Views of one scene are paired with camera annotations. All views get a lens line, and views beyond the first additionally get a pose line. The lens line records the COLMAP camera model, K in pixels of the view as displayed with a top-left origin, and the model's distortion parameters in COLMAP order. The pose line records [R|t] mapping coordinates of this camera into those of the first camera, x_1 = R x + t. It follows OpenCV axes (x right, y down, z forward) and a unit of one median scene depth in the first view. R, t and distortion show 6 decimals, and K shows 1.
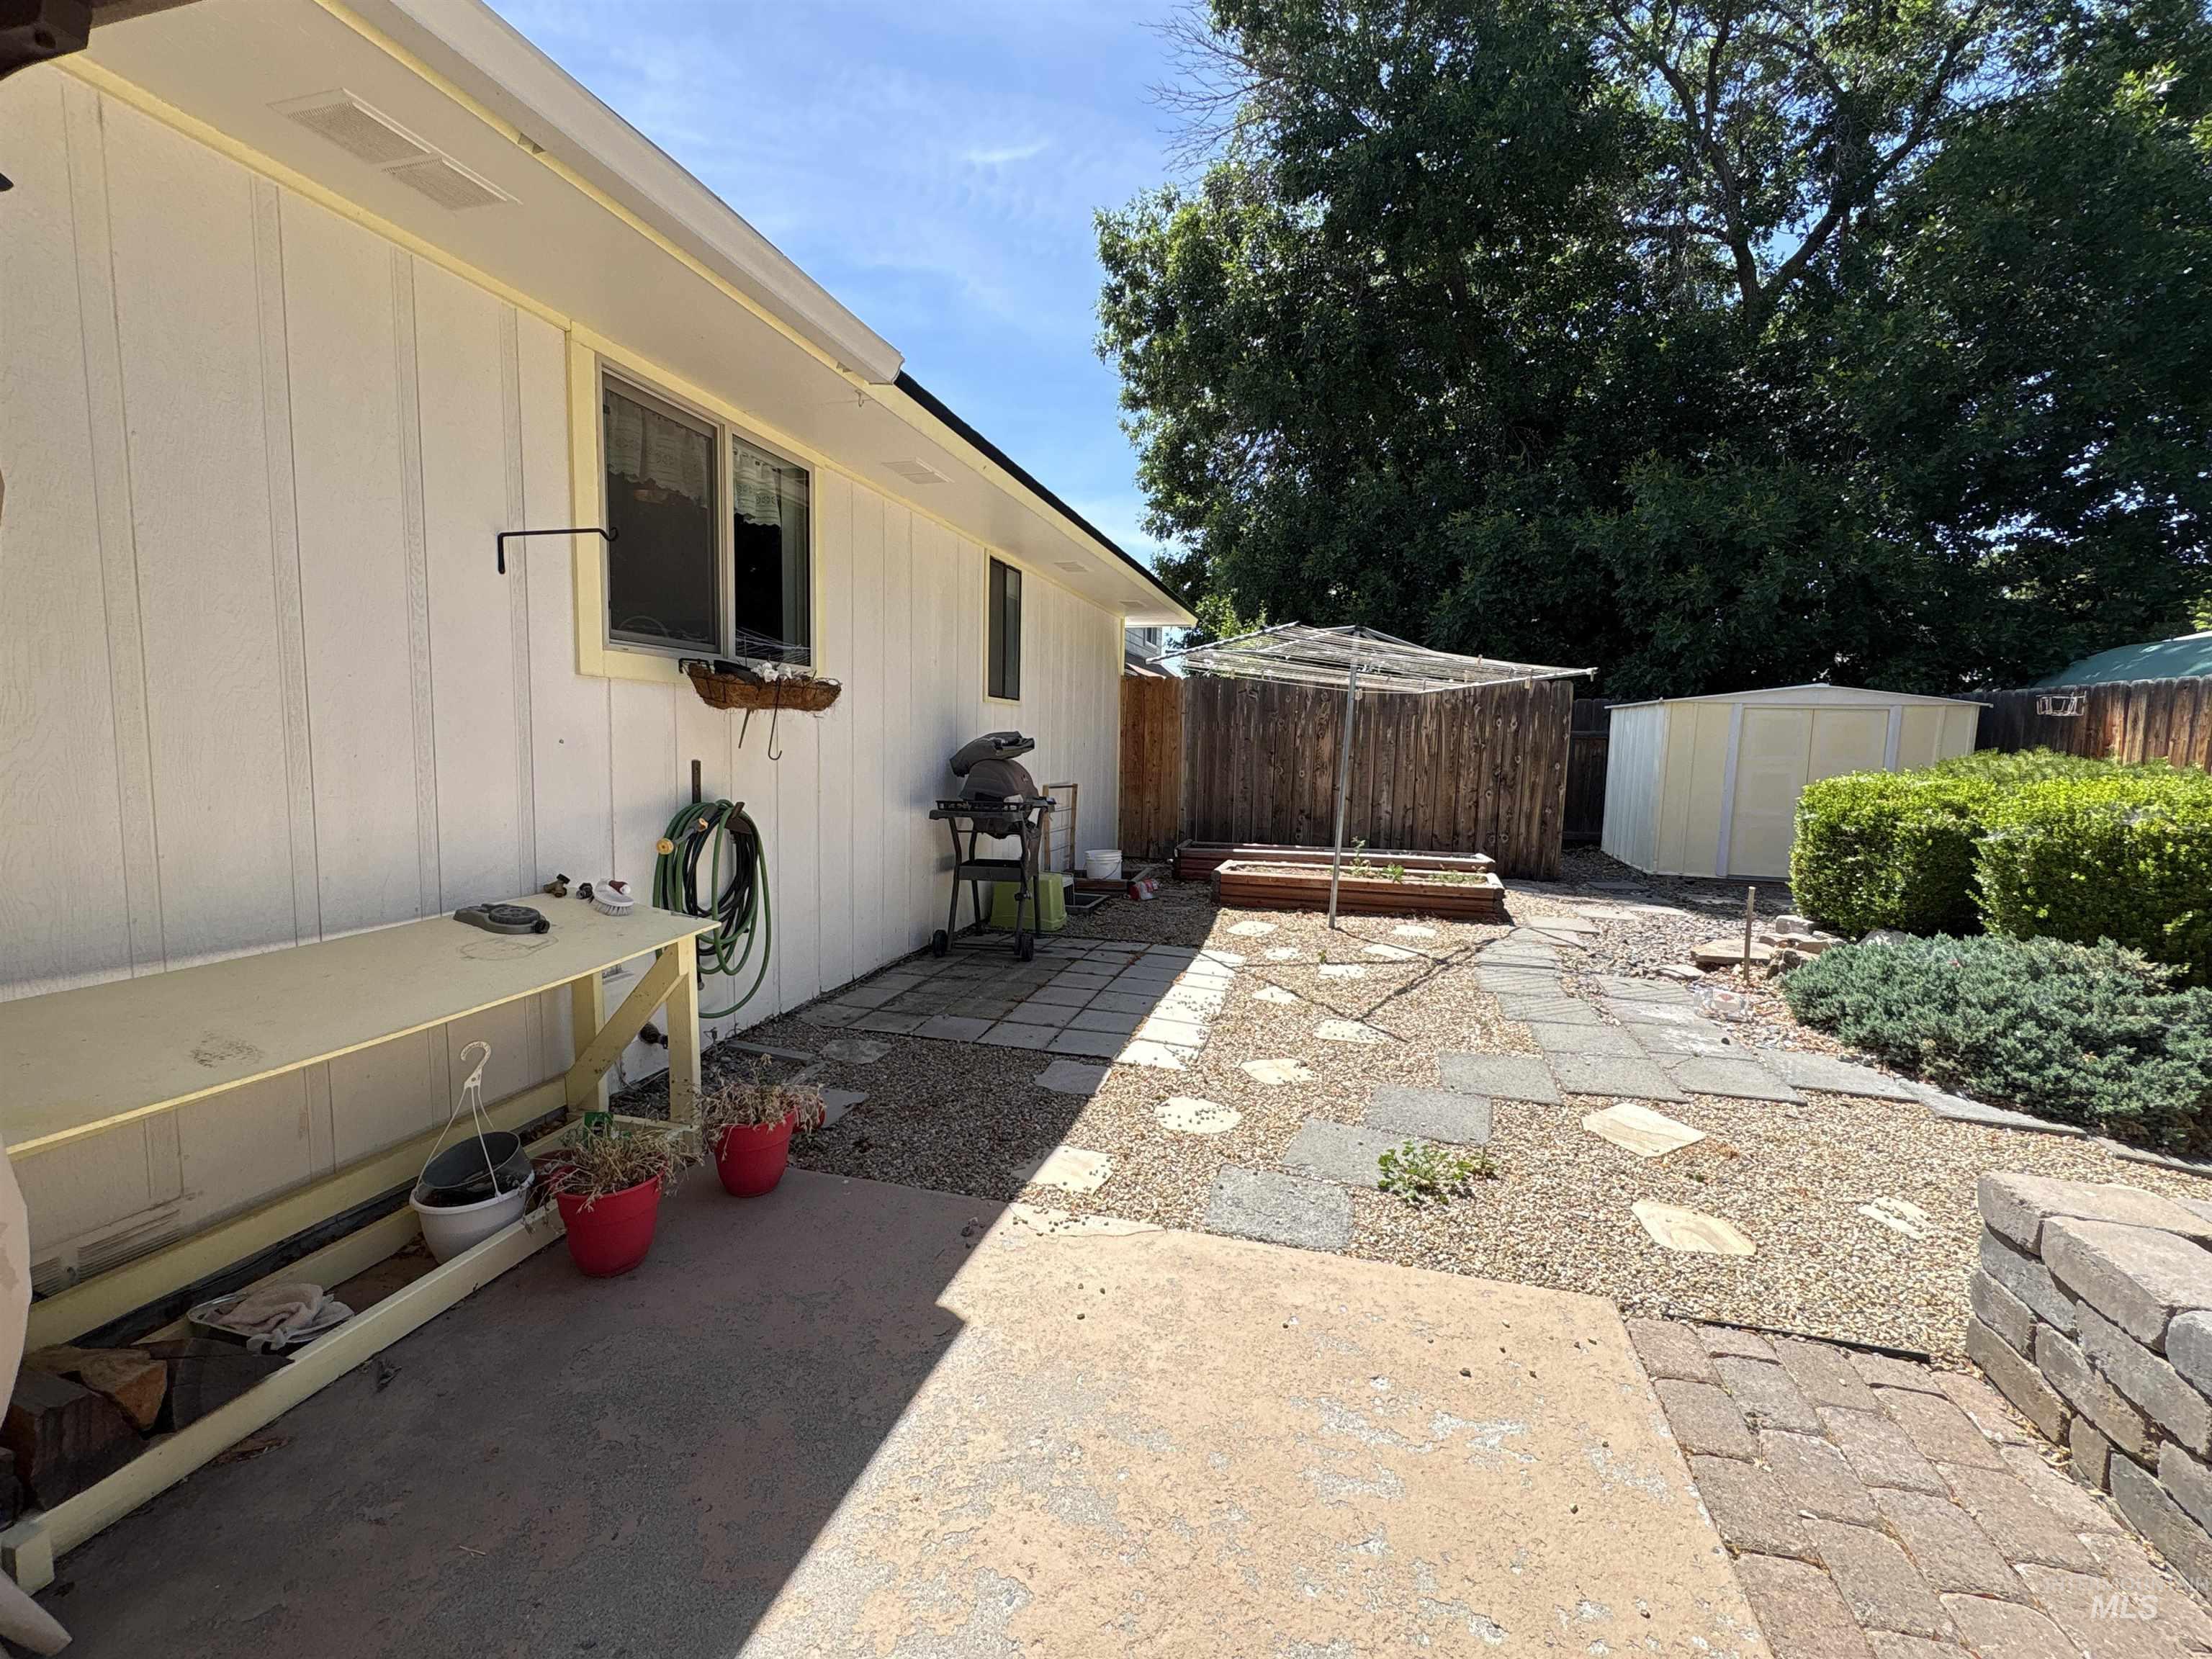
lens RADIAL K [[936.1, 0, 1099.7], [0, 936.1, 827.0], [0, 0, 1]] dist [-0.000061, 0.000089]
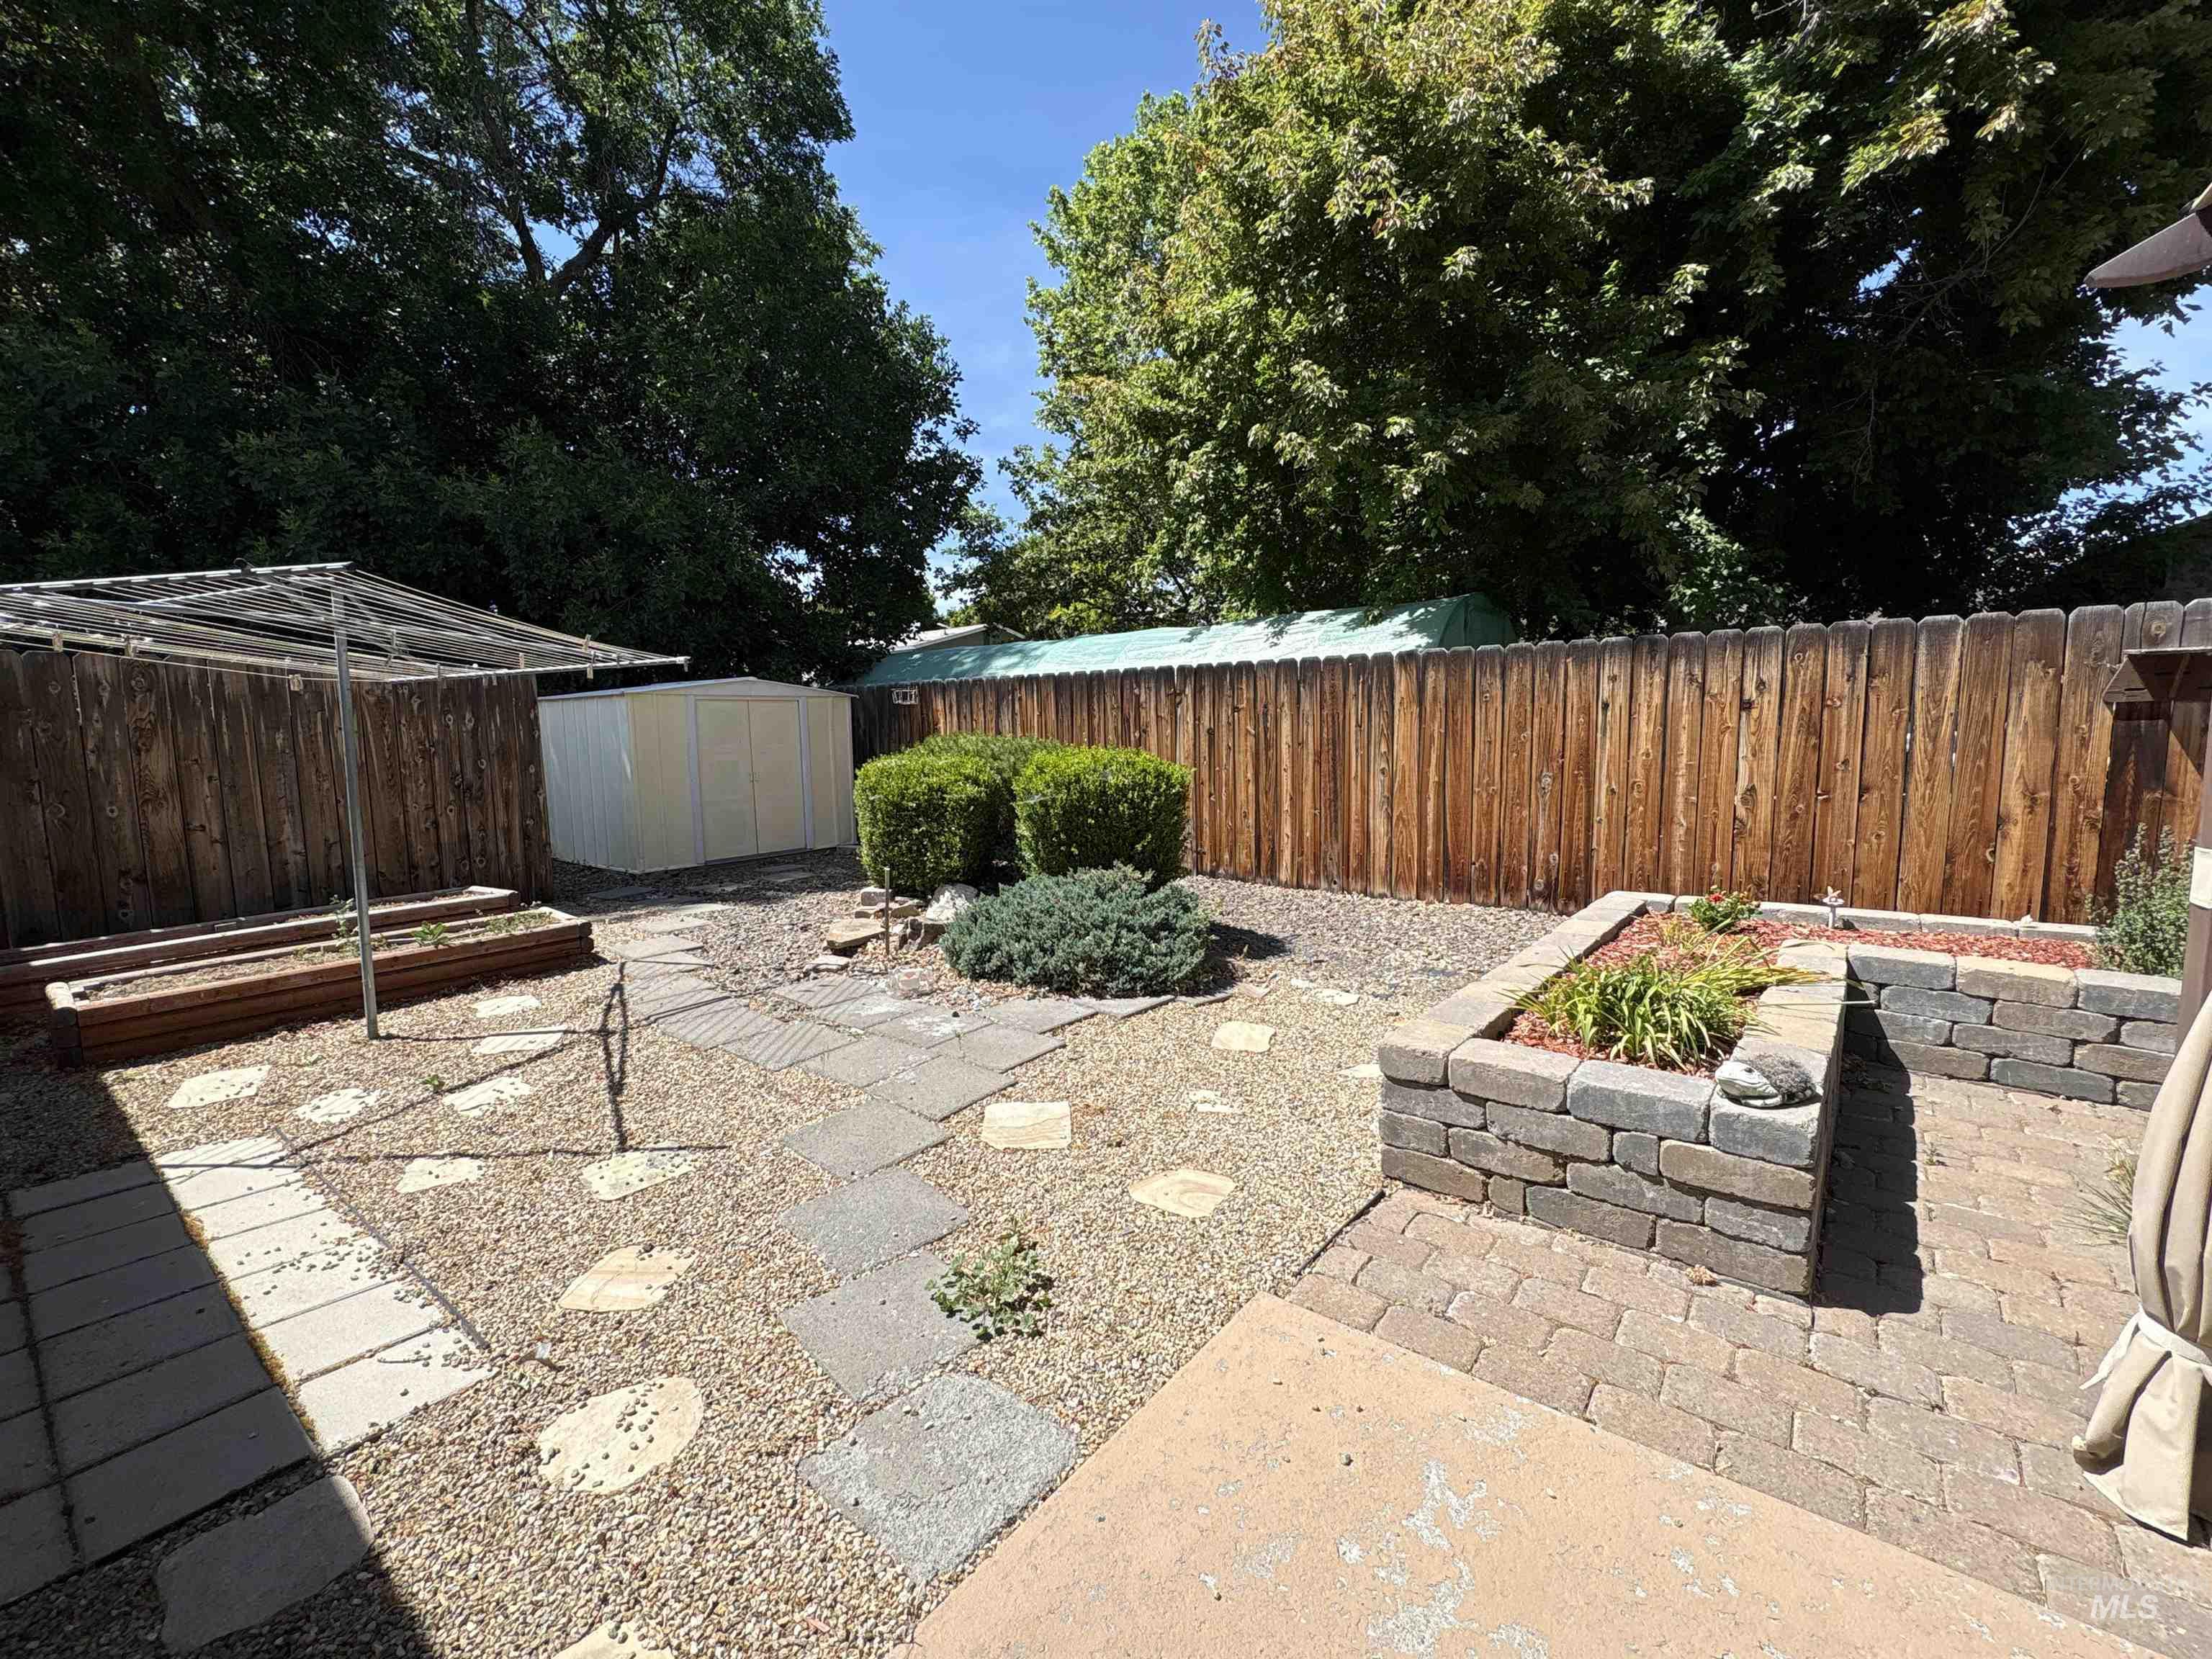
lens RADIAL K [[936.1, 0, 1105.8], [0, 936.1, 830.7], [0, 0, 1]] dist [-0.000061, 0.000089]
pose [[0.385518, -0.132783, 0.913096, -0.211775], [0.119552, 0.988438, 0.093263, -0.057225], [-0.914922, 0.073207, 0.396935, 0.404687]]
